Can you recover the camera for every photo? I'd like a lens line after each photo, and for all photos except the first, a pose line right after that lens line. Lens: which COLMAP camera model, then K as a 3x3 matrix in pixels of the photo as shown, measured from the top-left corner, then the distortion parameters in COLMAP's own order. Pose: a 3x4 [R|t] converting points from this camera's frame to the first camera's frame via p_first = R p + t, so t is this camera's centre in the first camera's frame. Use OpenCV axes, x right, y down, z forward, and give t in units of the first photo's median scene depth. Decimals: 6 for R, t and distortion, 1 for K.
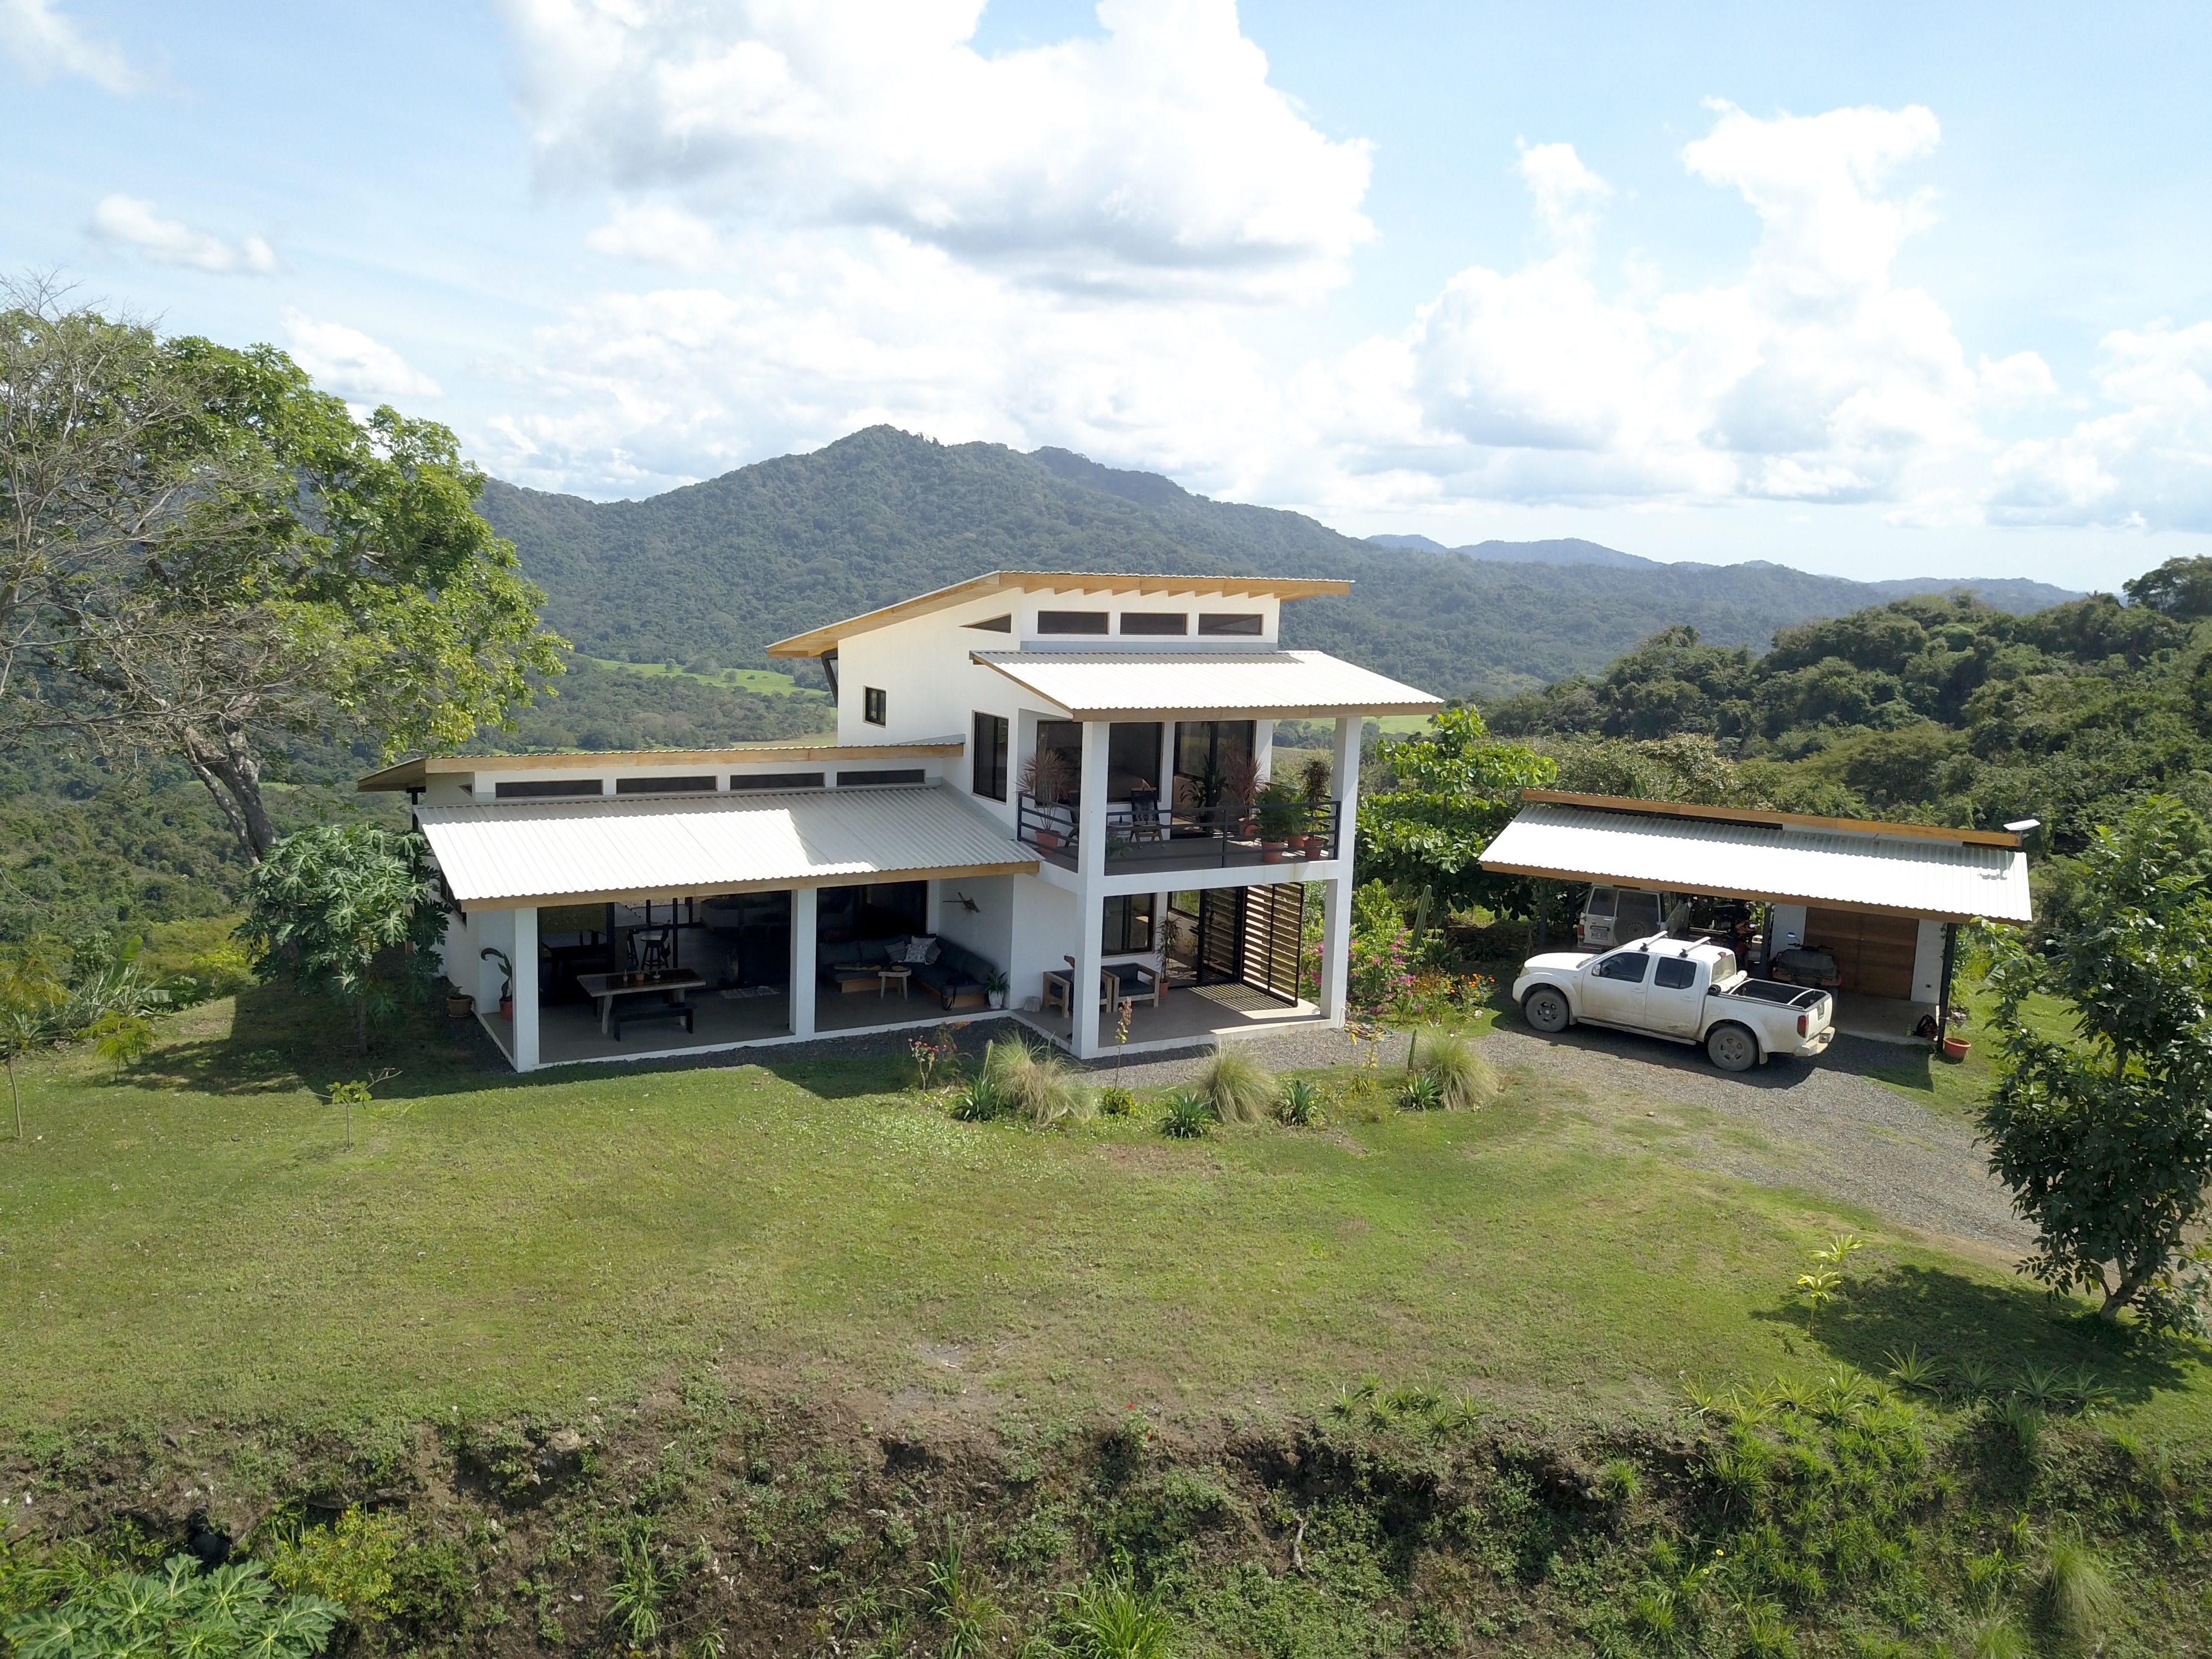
lens RADIAL K [[1707.7, 0, 1071.5], [0, 1707.7, 822.9], [0, 0, 1]] dist [-0.007987, -0.005252]
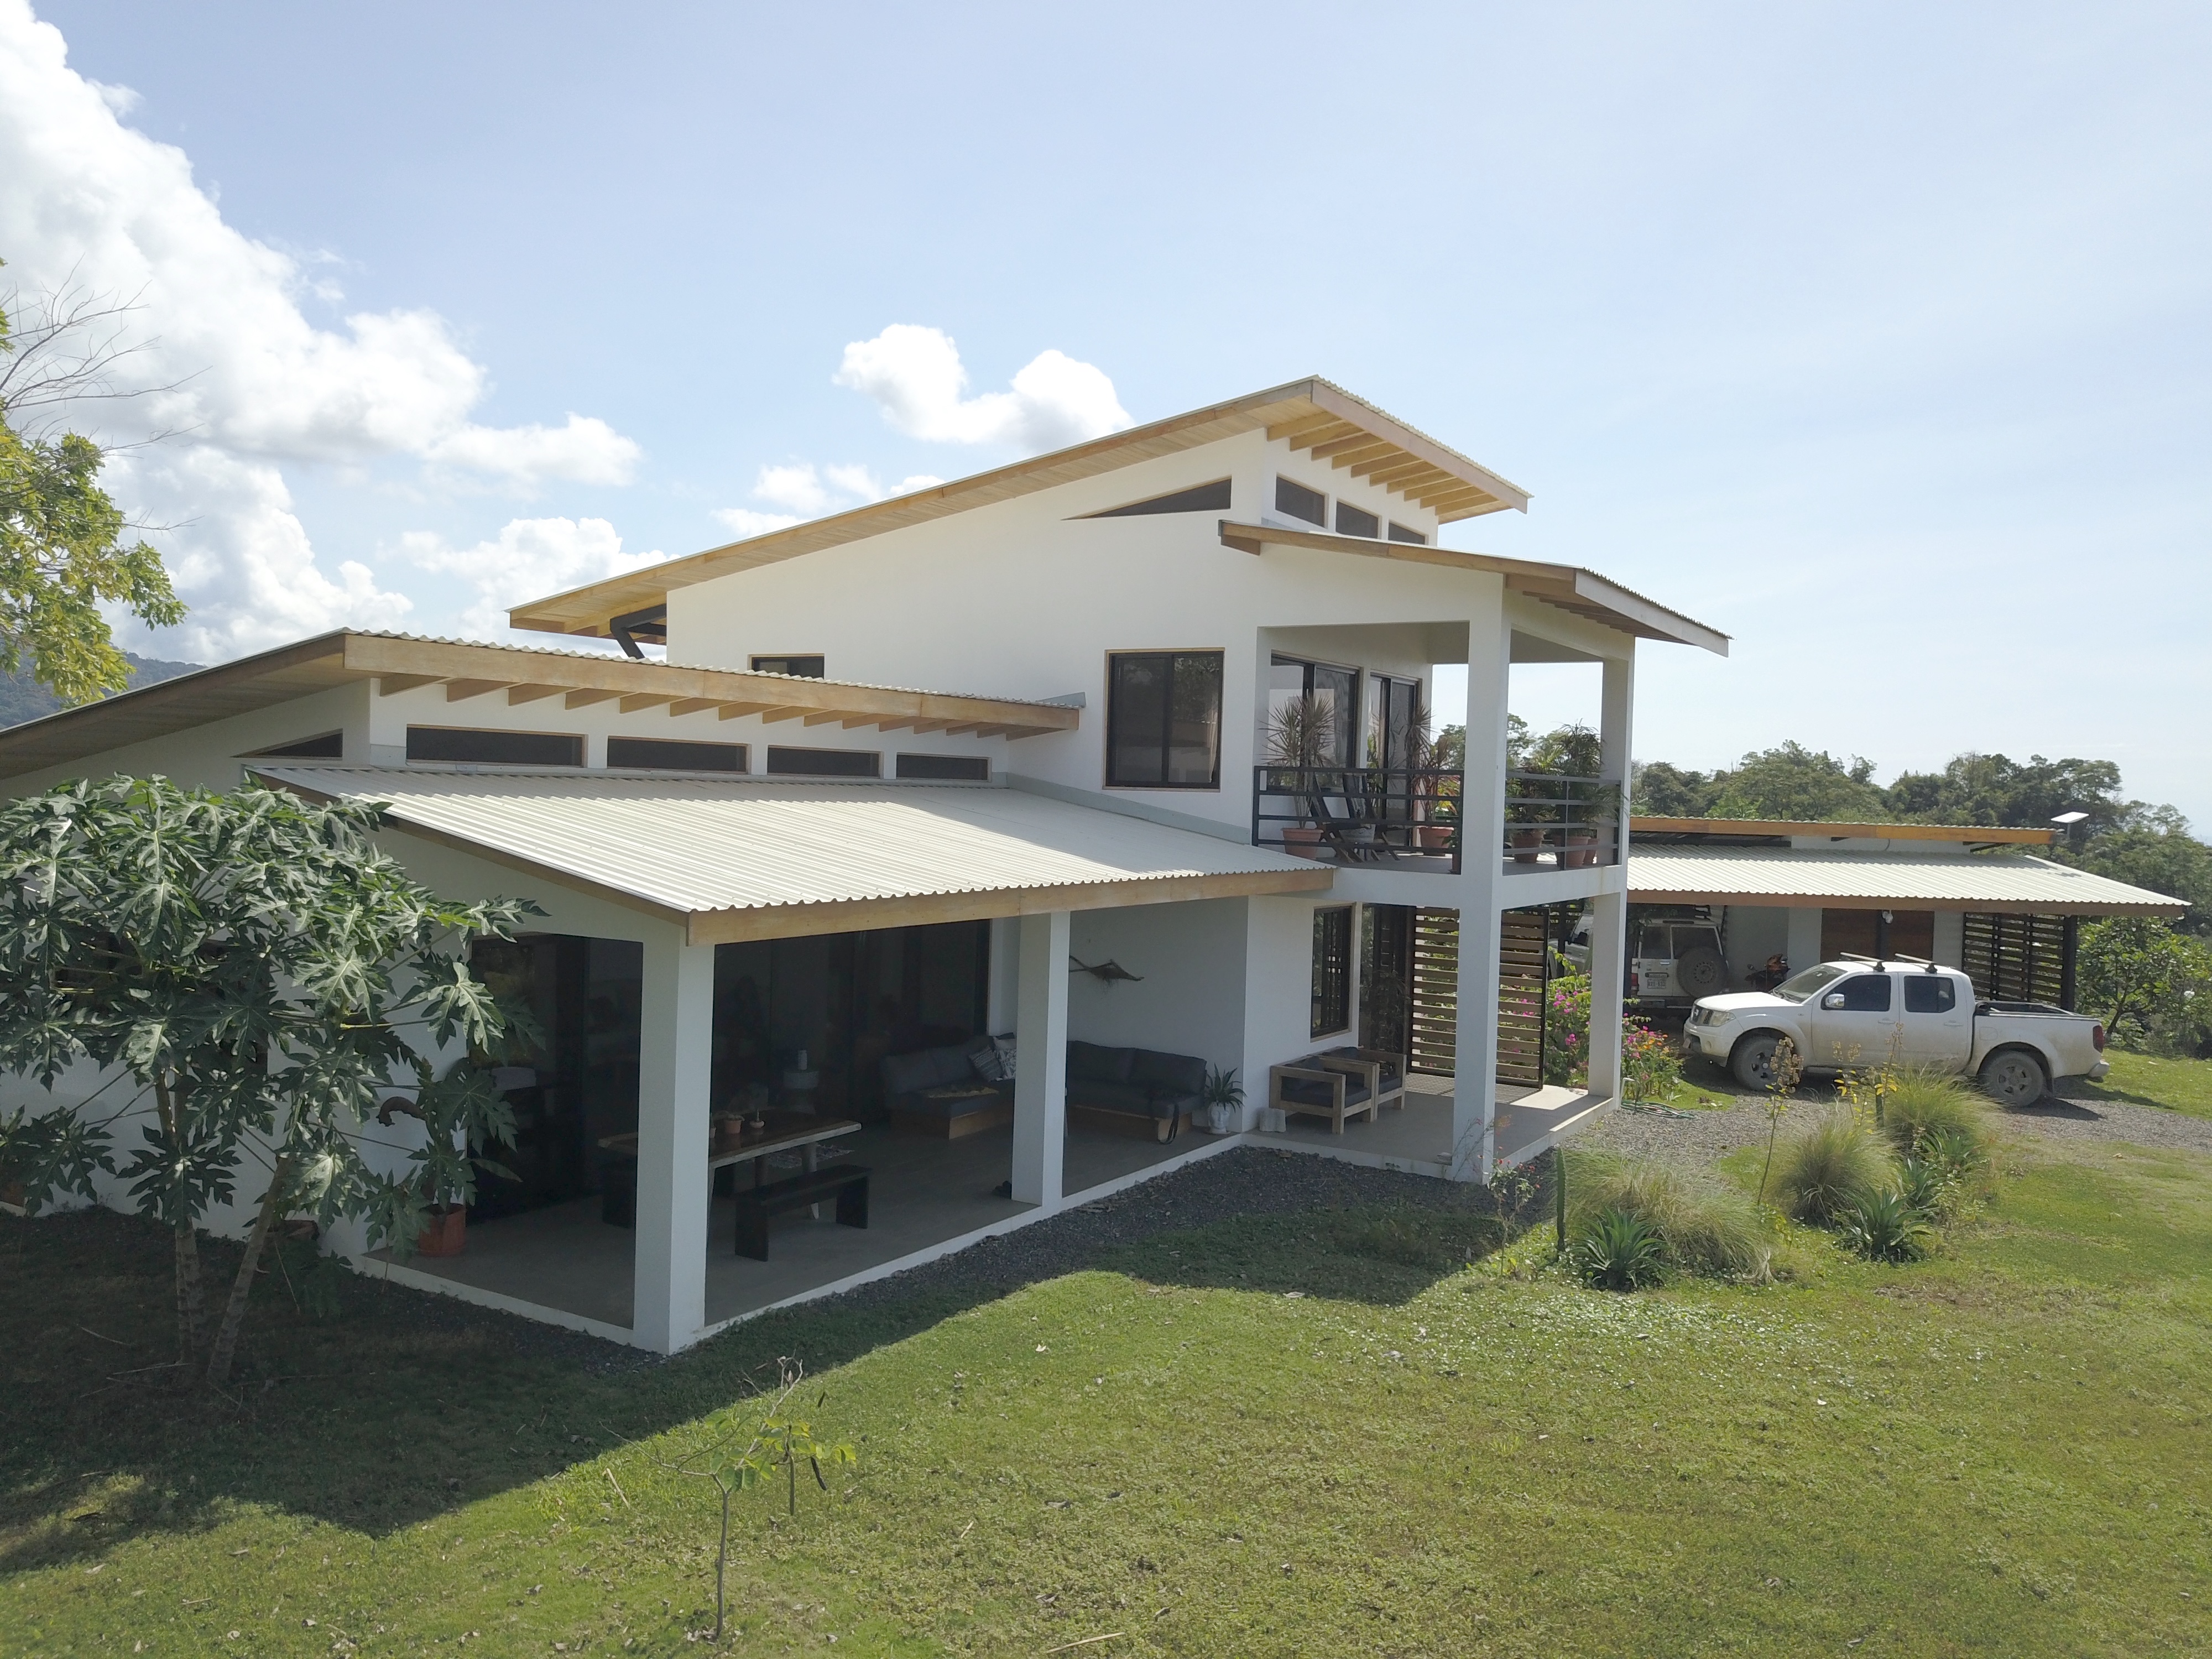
lens RADIAL K [[1707.7, 0, 1054.2], [0, 1707.7, 827.7], [0, 0, 1]] dist [-0.007987, -0.005252]
pose [[0.869398, -0.018801, 0.493755, -0.416692], [0.077308, 0.992145, -0.098344, 0.061917], [-0.488027, 0.123671, 0.864022, 0.539332]]
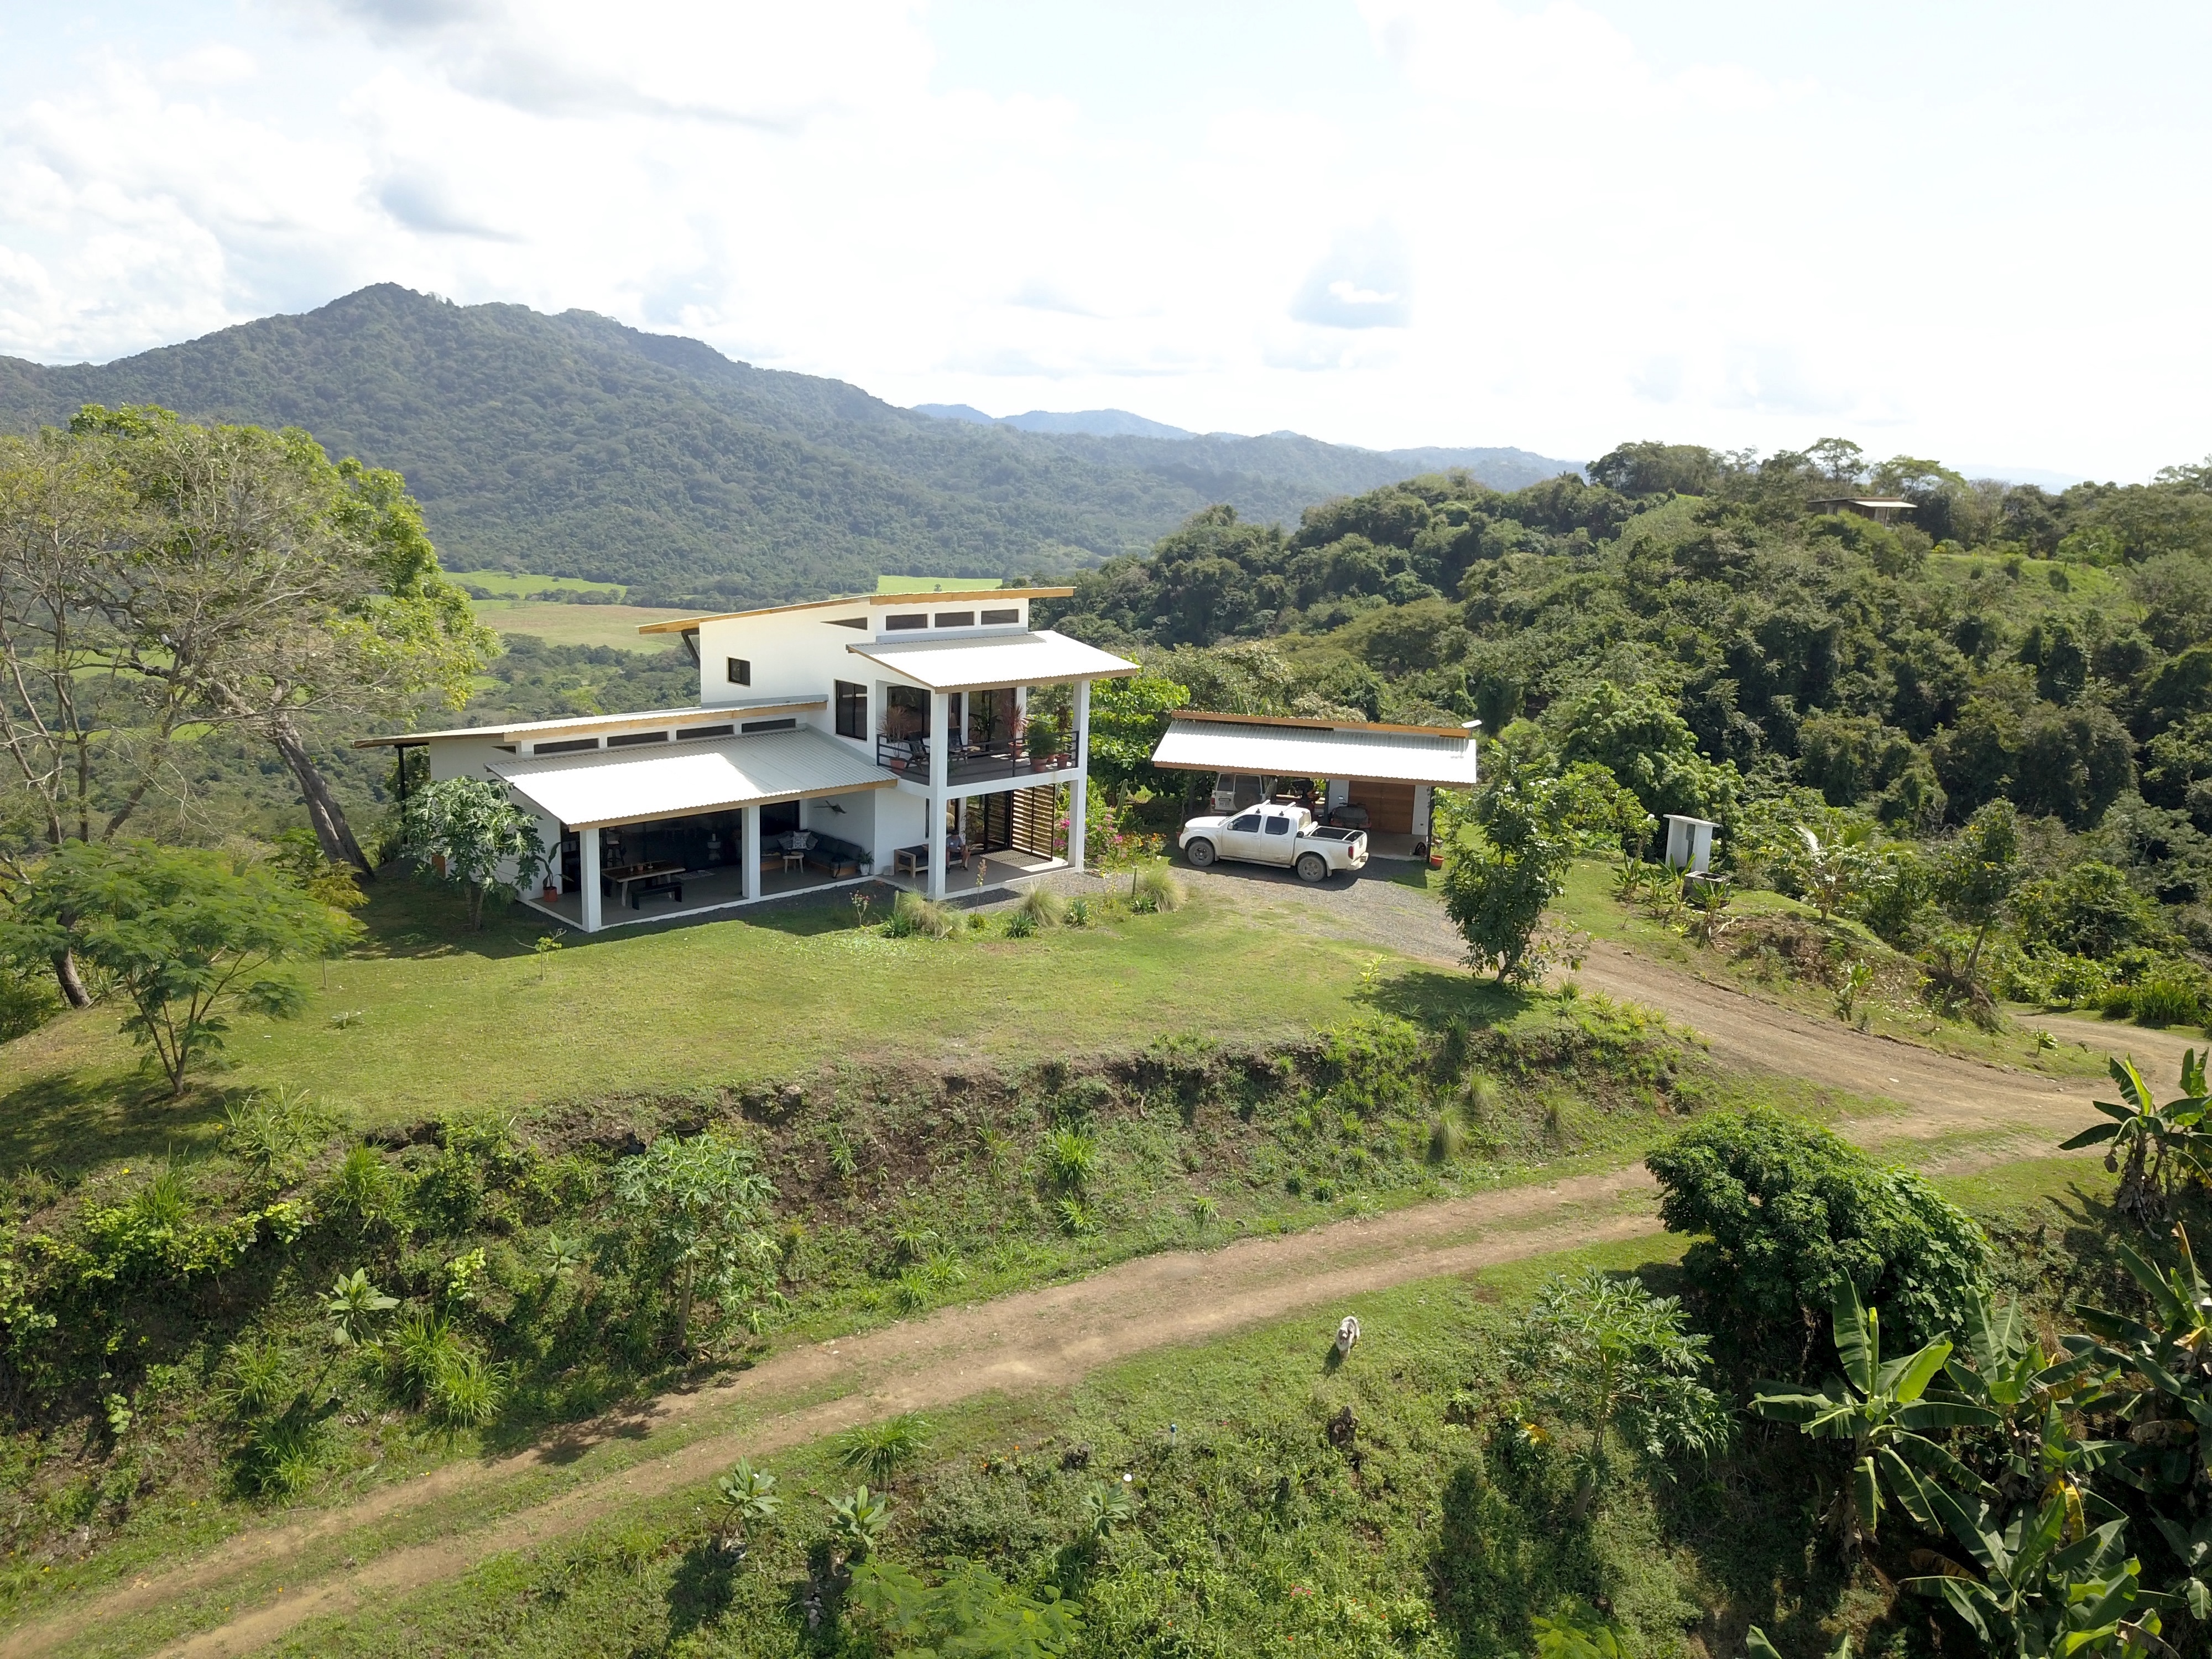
lens RADIAL K [[1707.7, 0, 1063.6], [0, 1707.7, 829.6], [0, 0, 1]] dist [-0.007987, -0.005252]
pose [[0.967864, -0.059229, 0.244401, -0.262364], [0.040248, 0.995824, 0.081944, -0.053913], [-0.248234, -0.069474, 0.966206, -0.568484]]
